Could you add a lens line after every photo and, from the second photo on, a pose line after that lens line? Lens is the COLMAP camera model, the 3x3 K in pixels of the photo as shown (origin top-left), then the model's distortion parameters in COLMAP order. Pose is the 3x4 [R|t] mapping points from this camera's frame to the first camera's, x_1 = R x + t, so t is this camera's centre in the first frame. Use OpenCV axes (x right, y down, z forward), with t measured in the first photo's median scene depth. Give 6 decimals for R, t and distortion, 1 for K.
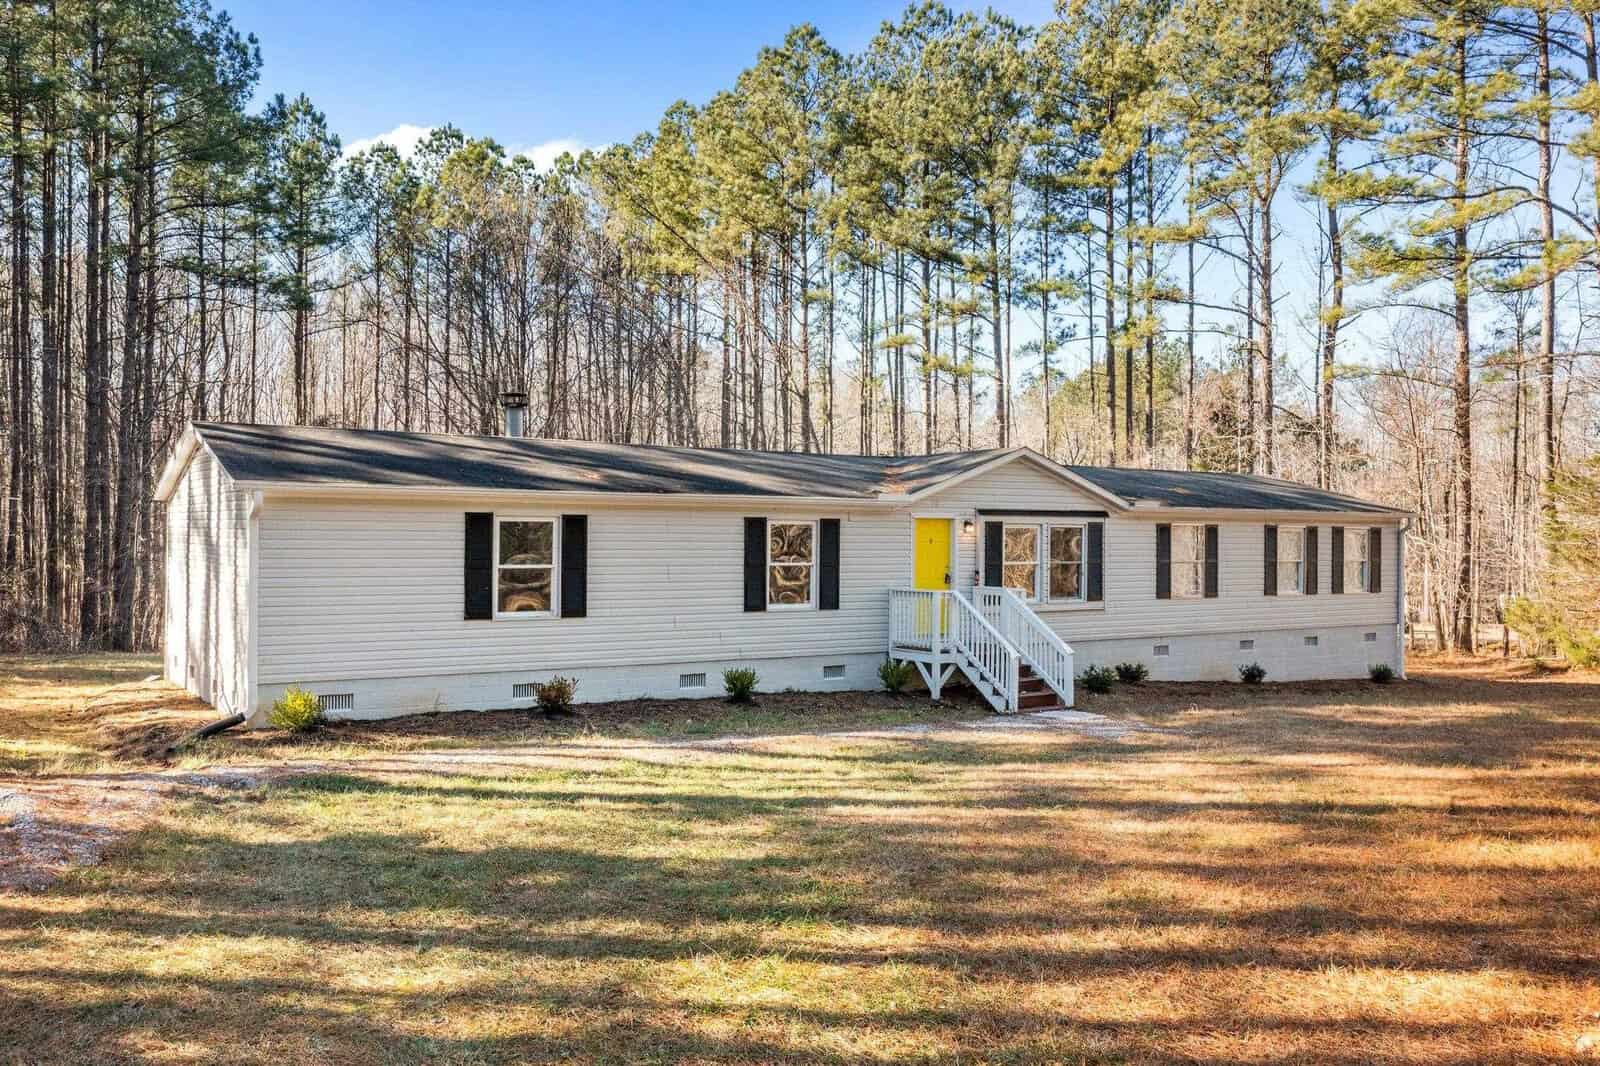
lens RADIAL K [[1349.0, 0, 820.9], [0, 1349.0, 519.4], [0, 0, 1]] dist [-0.000424, 0.008326]
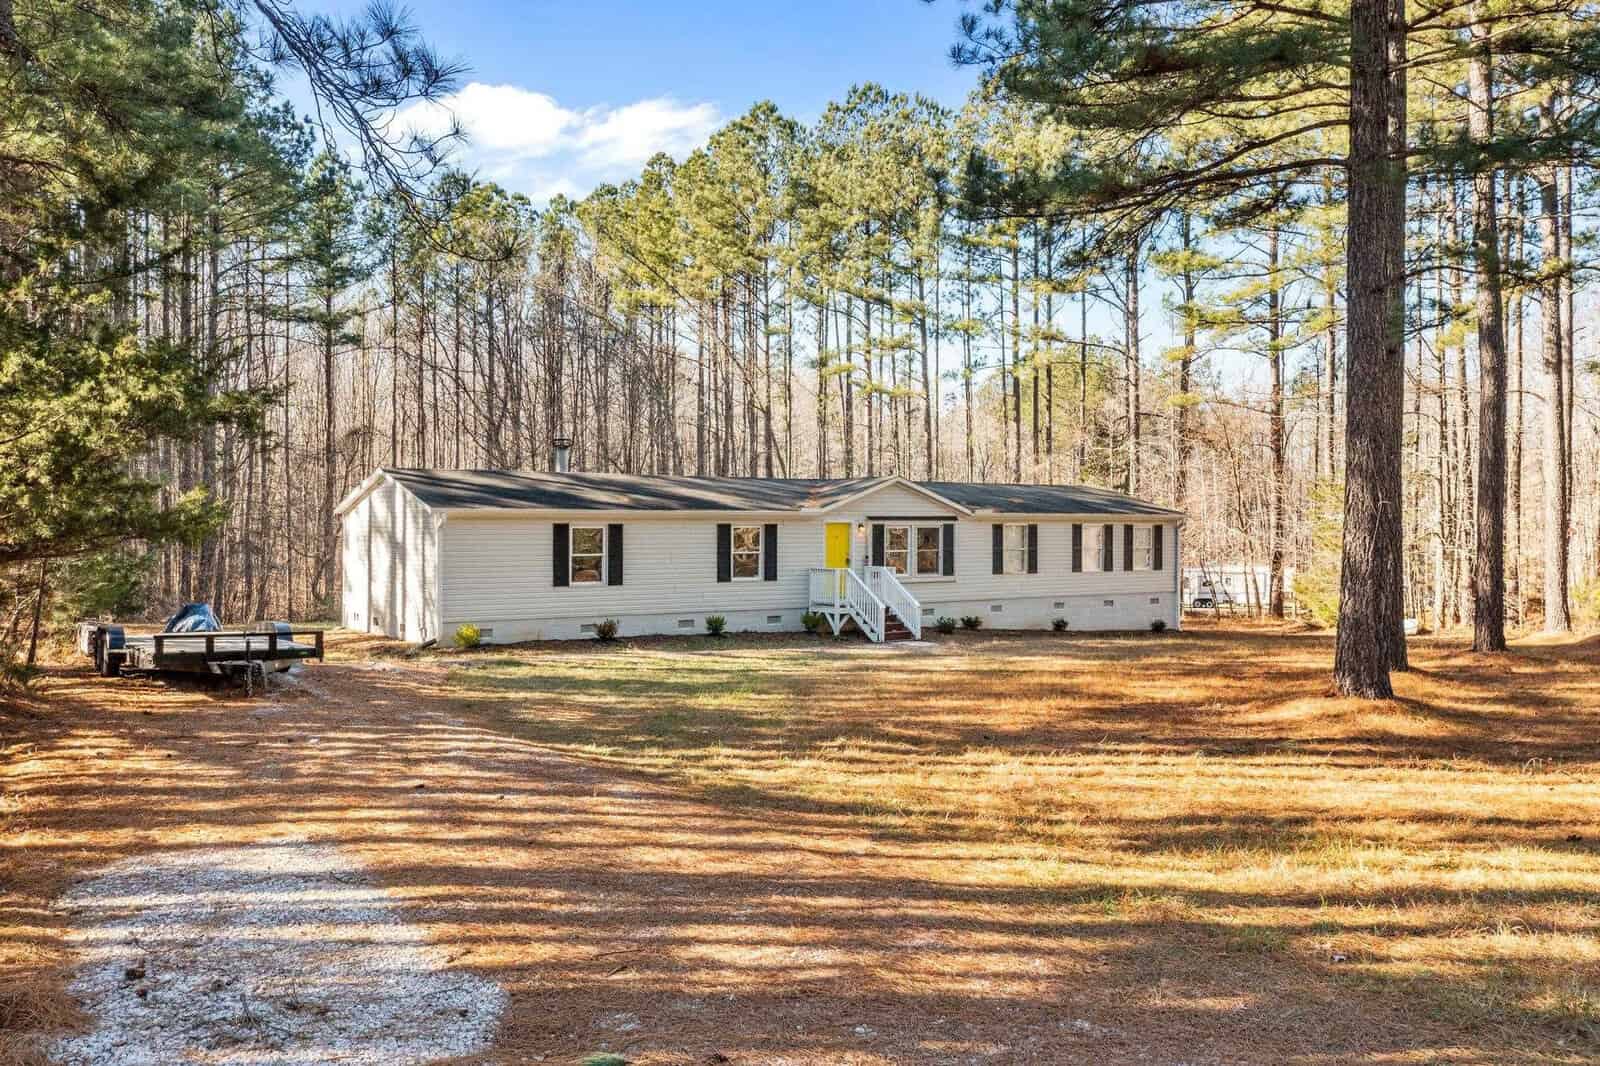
lens RADIAL K [[1349.0, 0, 811.7], [0, 1349.0, 538.7], [0, 0, 1]] dist [-0.000424, 0.008326]
pose [[0.999910, -0.005226, 0.012395, 0.026034], [0.004926, 0.999697, 0.024123, -0.015896], [-0.012518, -0.024059, 0.999632, -0.441847]]
